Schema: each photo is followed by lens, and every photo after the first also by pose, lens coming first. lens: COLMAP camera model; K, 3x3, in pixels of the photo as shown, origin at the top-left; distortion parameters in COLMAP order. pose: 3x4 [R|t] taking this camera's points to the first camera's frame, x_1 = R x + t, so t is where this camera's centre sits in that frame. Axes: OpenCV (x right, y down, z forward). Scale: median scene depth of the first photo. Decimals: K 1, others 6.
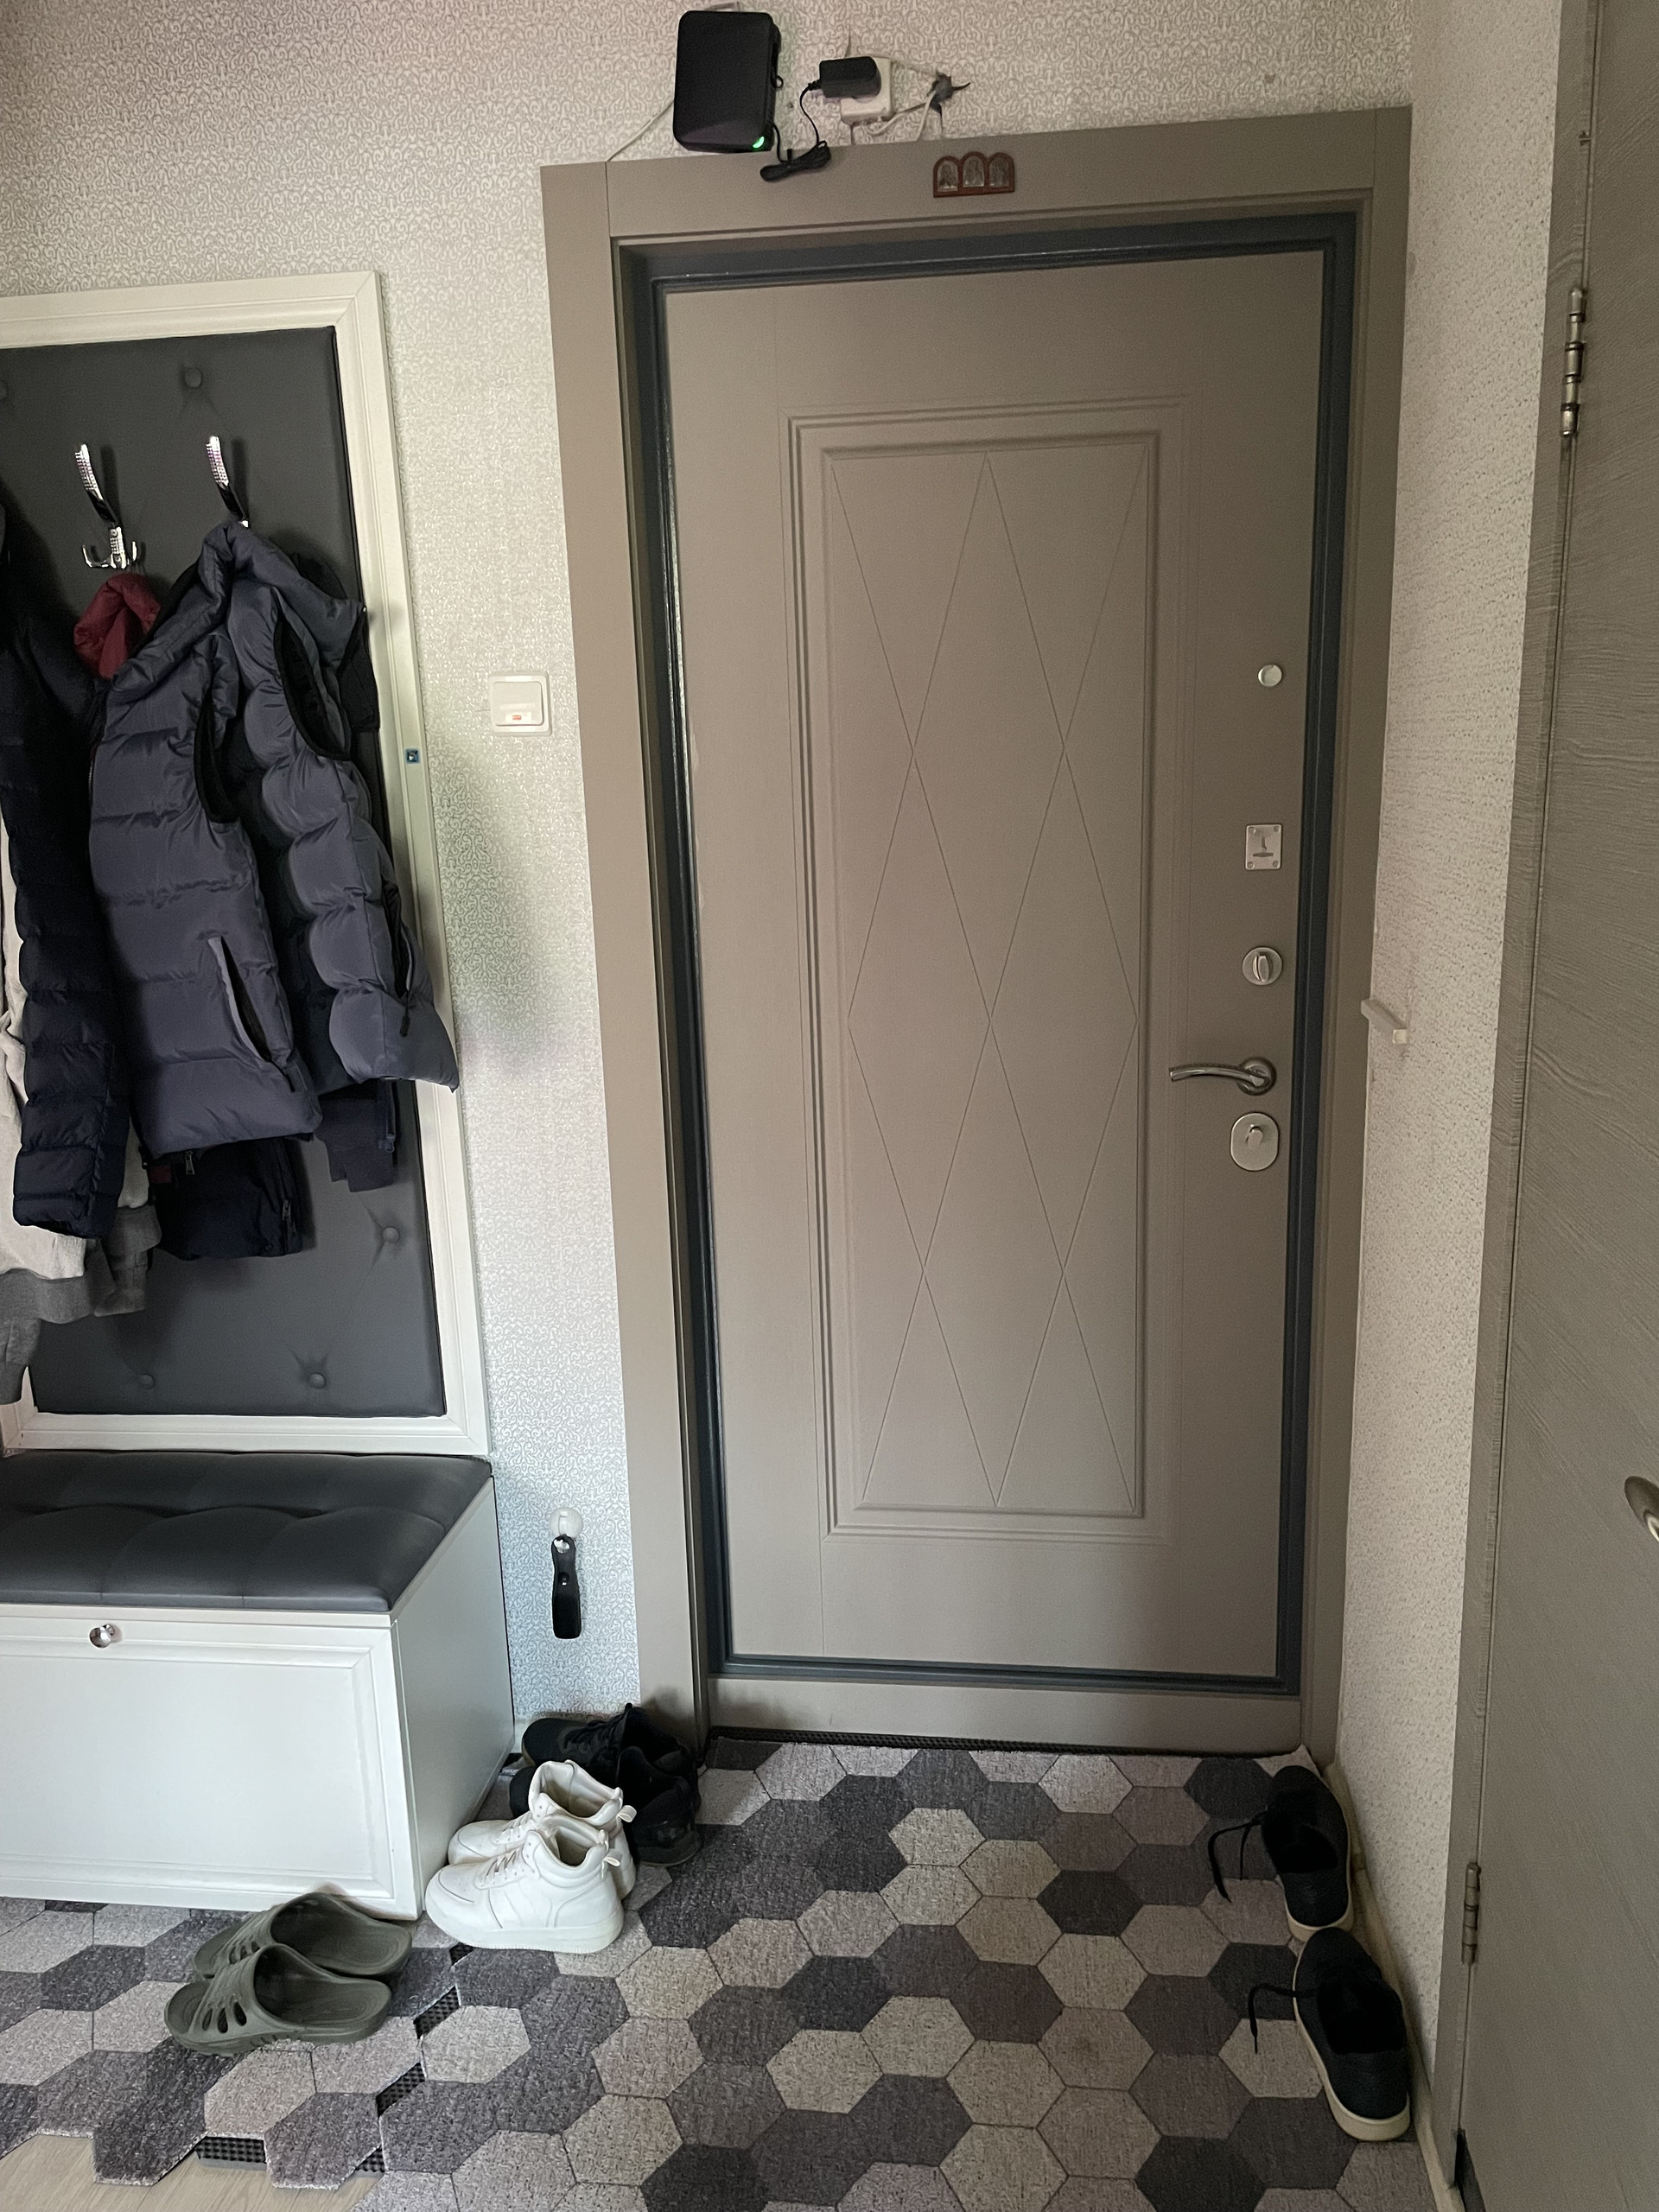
lens RADIAL K [[1673.2, 0, 839.6], [0, 1673.2, 1113.7], [0, 0, 1]] dist [0.097367, -0.120514]
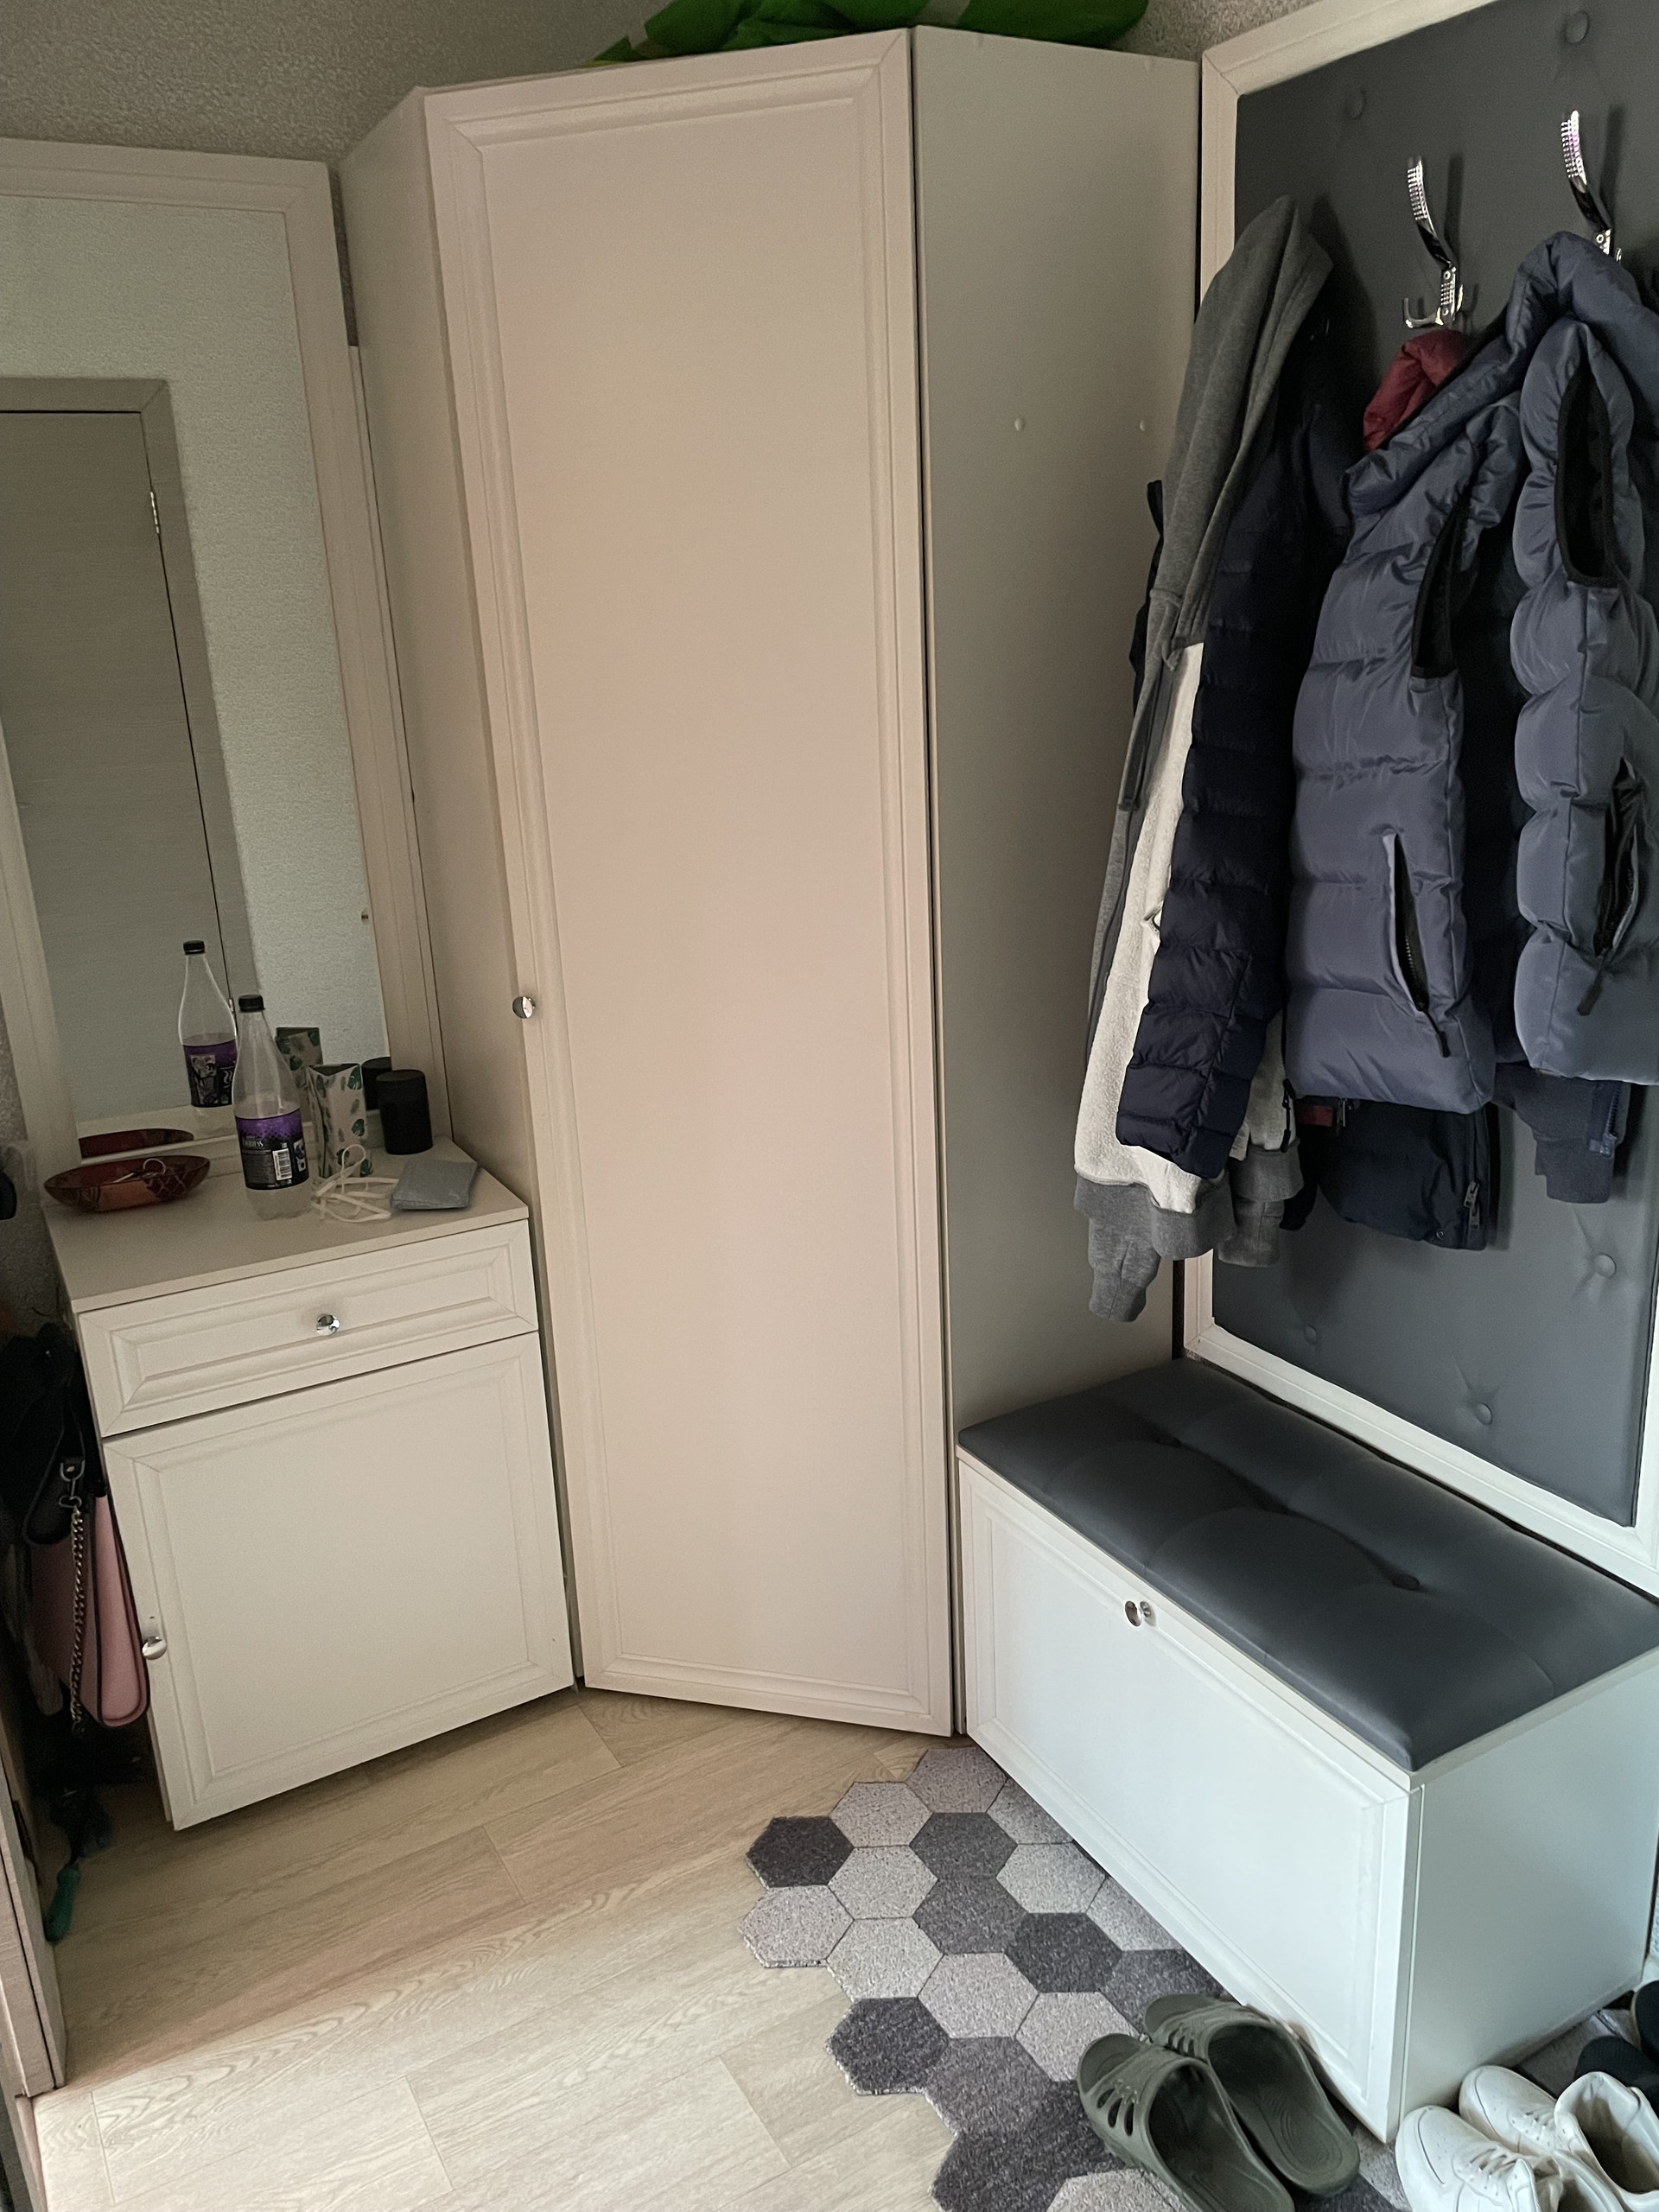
lens RADIAL K [[1673.2, 0, 839.6], [0, 1673.2, 1113.7], [0, 0, 1]] dist [0.097367, -0.120514]
pose [[0.605845, 0.240202, -0.758456, 0.076729], [-0.157924, 0.970672, 0.181263, -0.079506], [0.779751, 0.009961, 0.626010, 0.338289]]
